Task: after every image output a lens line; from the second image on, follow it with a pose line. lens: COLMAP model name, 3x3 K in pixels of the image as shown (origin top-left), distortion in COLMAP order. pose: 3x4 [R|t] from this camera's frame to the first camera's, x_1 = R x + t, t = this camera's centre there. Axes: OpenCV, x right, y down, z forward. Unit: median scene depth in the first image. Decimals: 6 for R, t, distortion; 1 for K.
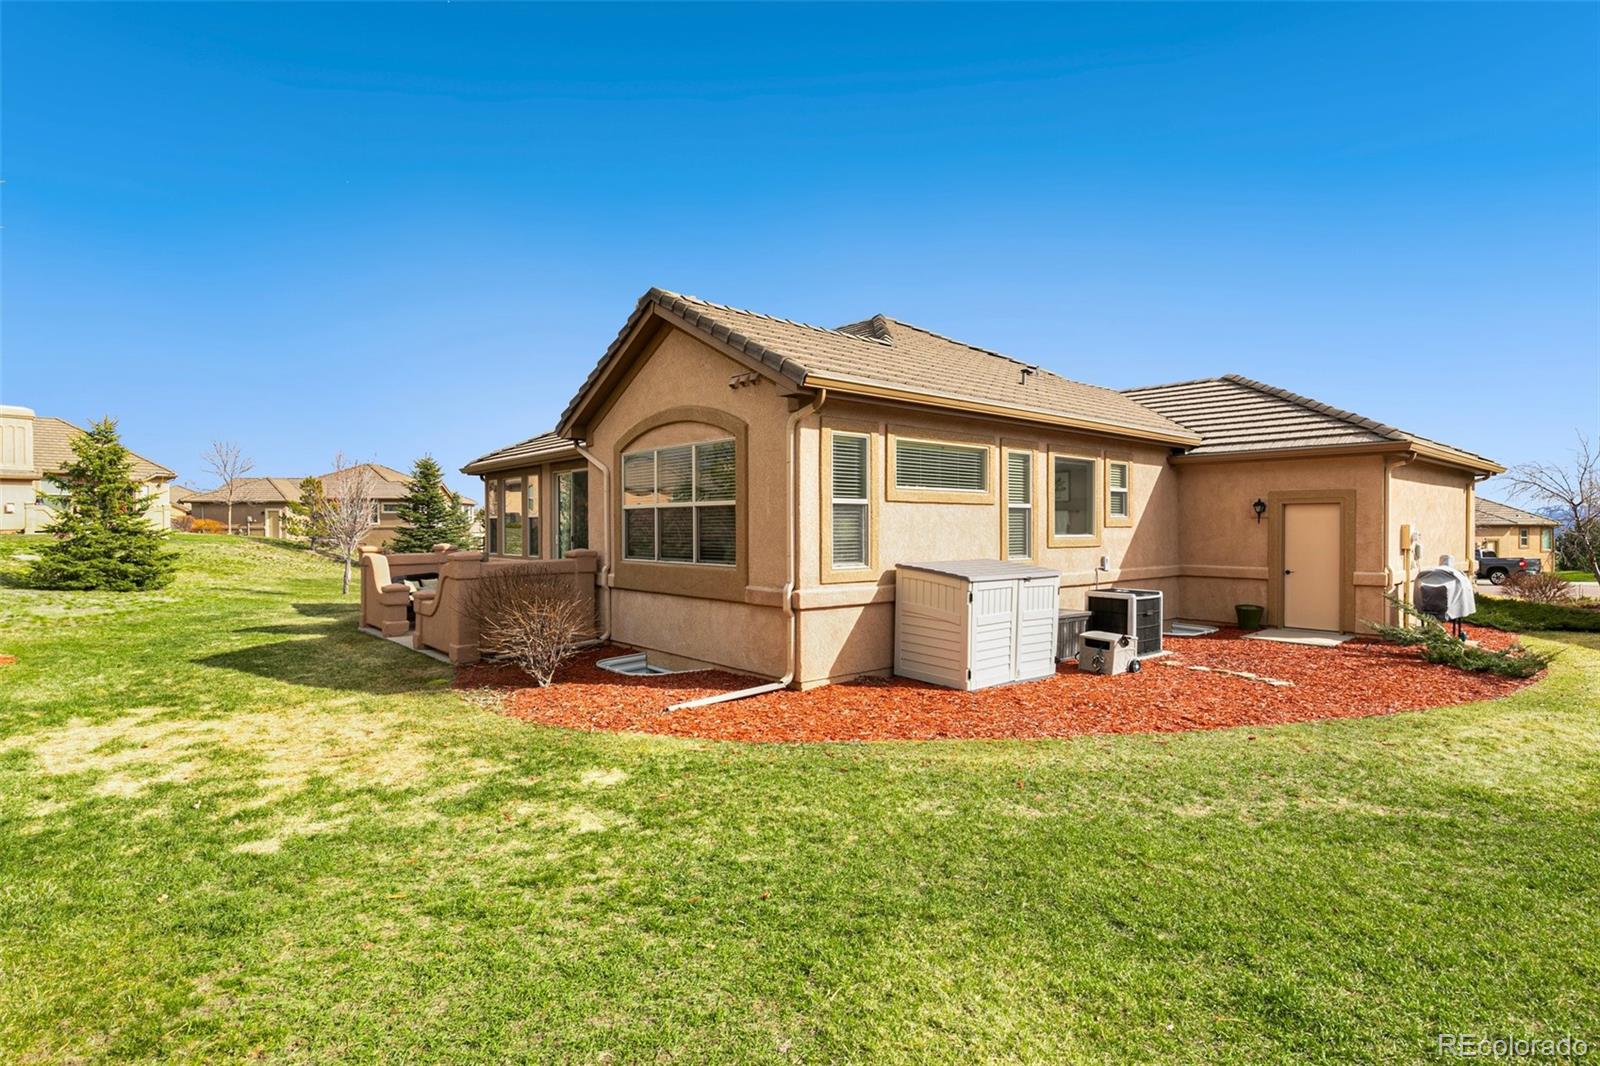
lens RADIAL K [[830.1, 0, 800.0], [0, 830.1, 533.0], [0, 0, 1]] dist [0.005416, 0.000768]
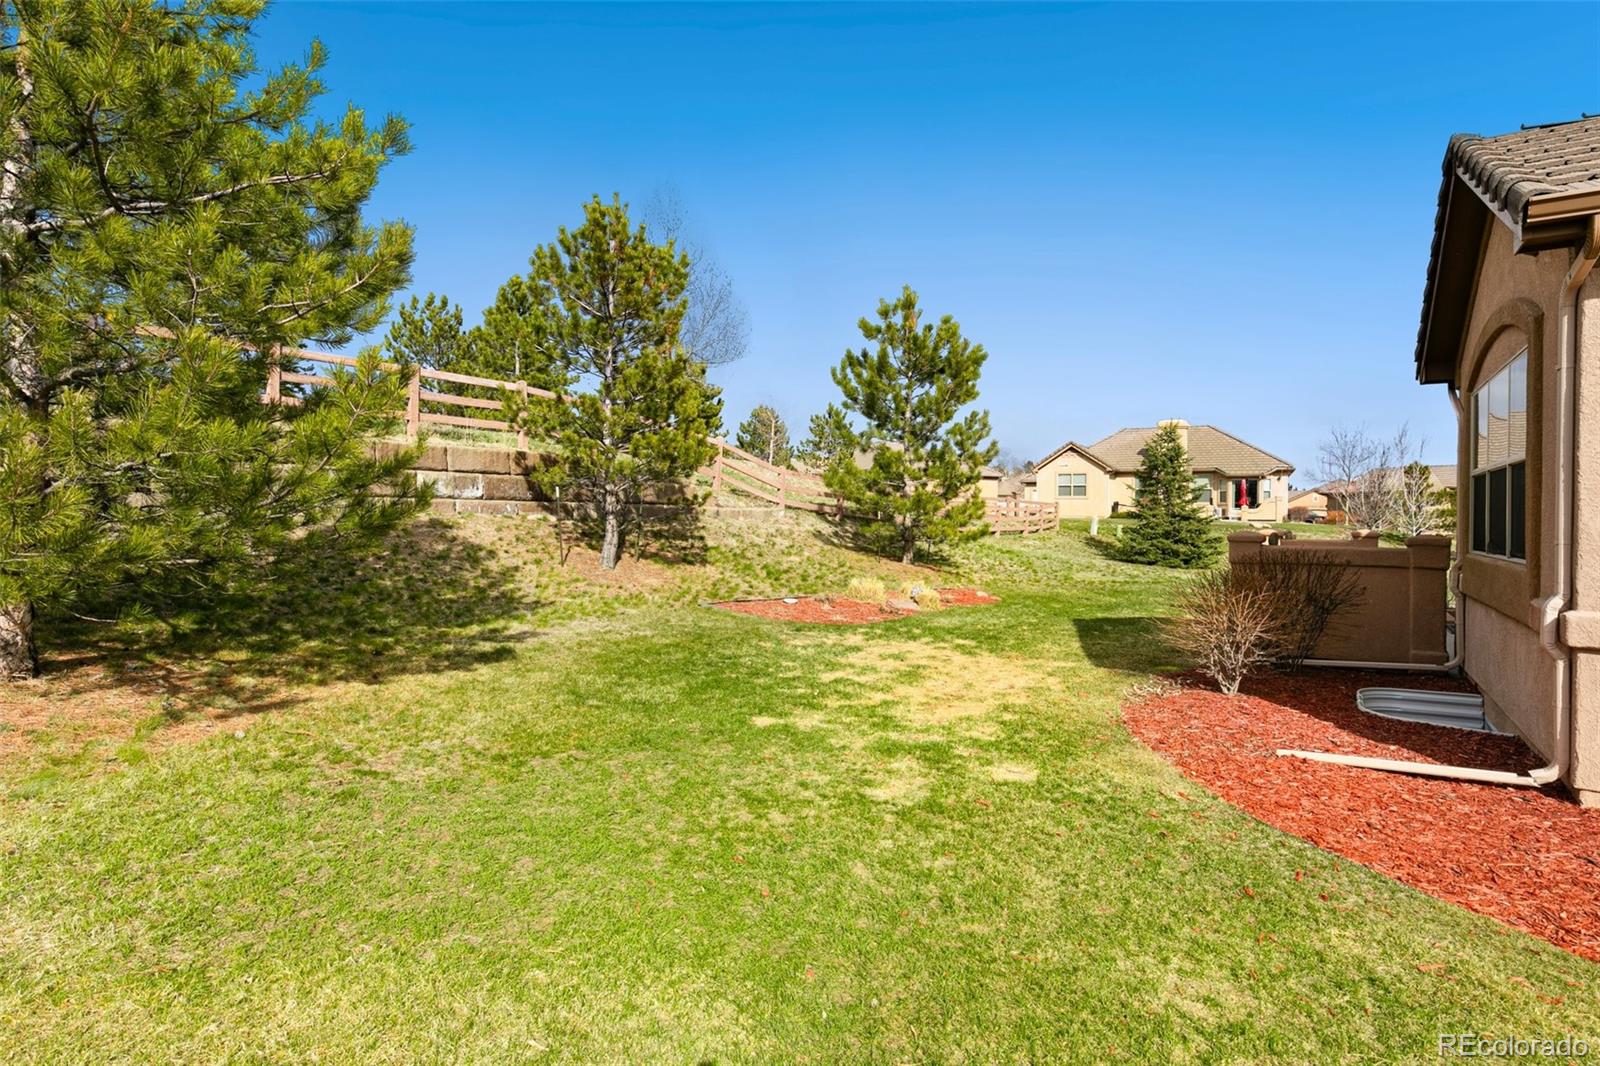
lens RADIAL K [[830.1, 0, 800.0], [0, 830.1, 533.0], [0, 0, 1]] dist [0.005416, 0.000768]
pose [[0.244864, 0.024109, -0.969258, 0.491721], [-0.022057, 0.999571, 0.019291, 0.024989], [0.969306, 0.016655, 0.245291, 0.498396]]
